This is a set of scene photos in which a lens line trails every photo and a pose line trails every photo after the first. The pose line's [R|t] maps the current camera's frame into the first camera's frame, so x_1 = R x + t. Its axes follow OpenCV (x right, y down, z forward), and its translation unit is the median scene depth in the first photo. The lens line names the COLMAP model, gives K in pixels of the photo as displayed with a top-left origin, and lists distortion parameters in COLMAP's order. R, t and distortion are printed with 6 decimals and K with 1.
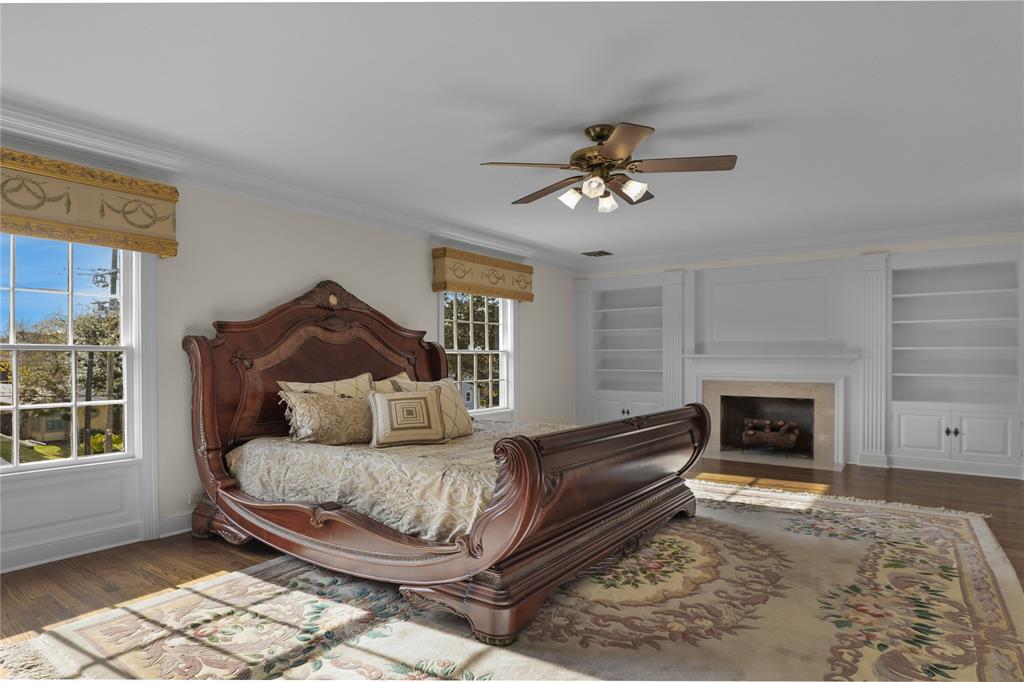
lens RADIAL K [[521.5, 0, 511.9], [0, 521.5, 368.4], [0, 0, 1]] dist [-0.014557, -0.000016]
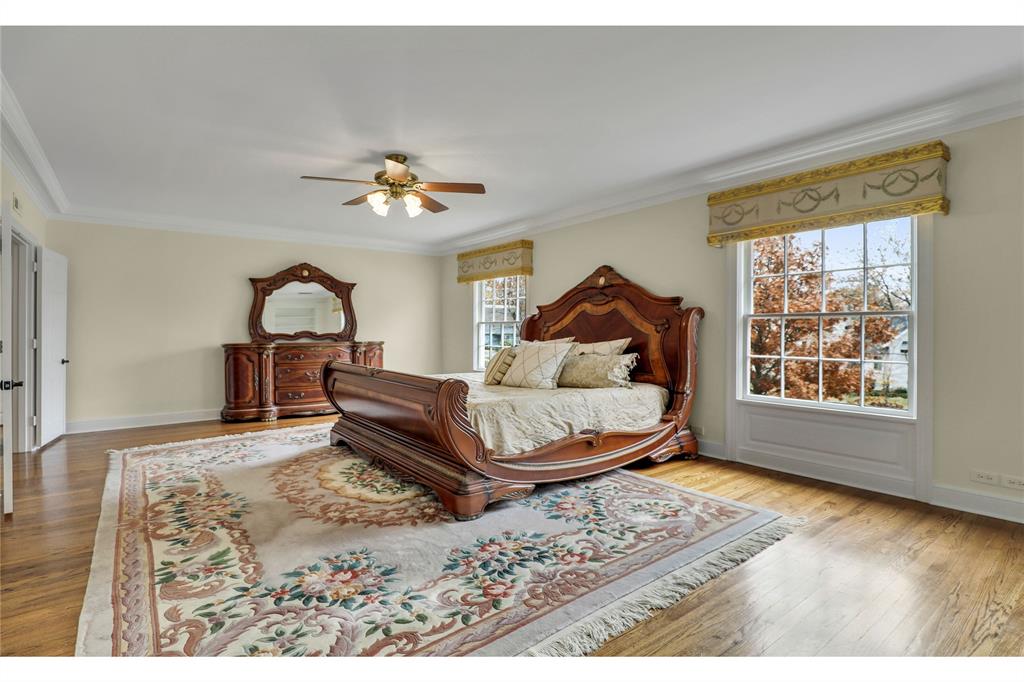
lens RADIAL K [[493.3, 0, 511.8], [0, 493.3, 326.6], [0, 0, 1]] dist [-0.000669, -0.000065]
pose [[-0.245750, 0.001673, -0.969332, 1.473591], [-0.005844, 0.999978, 0.003208, -0.032923], [0.969316, 0.006453, -0.245735, 1.726015]]
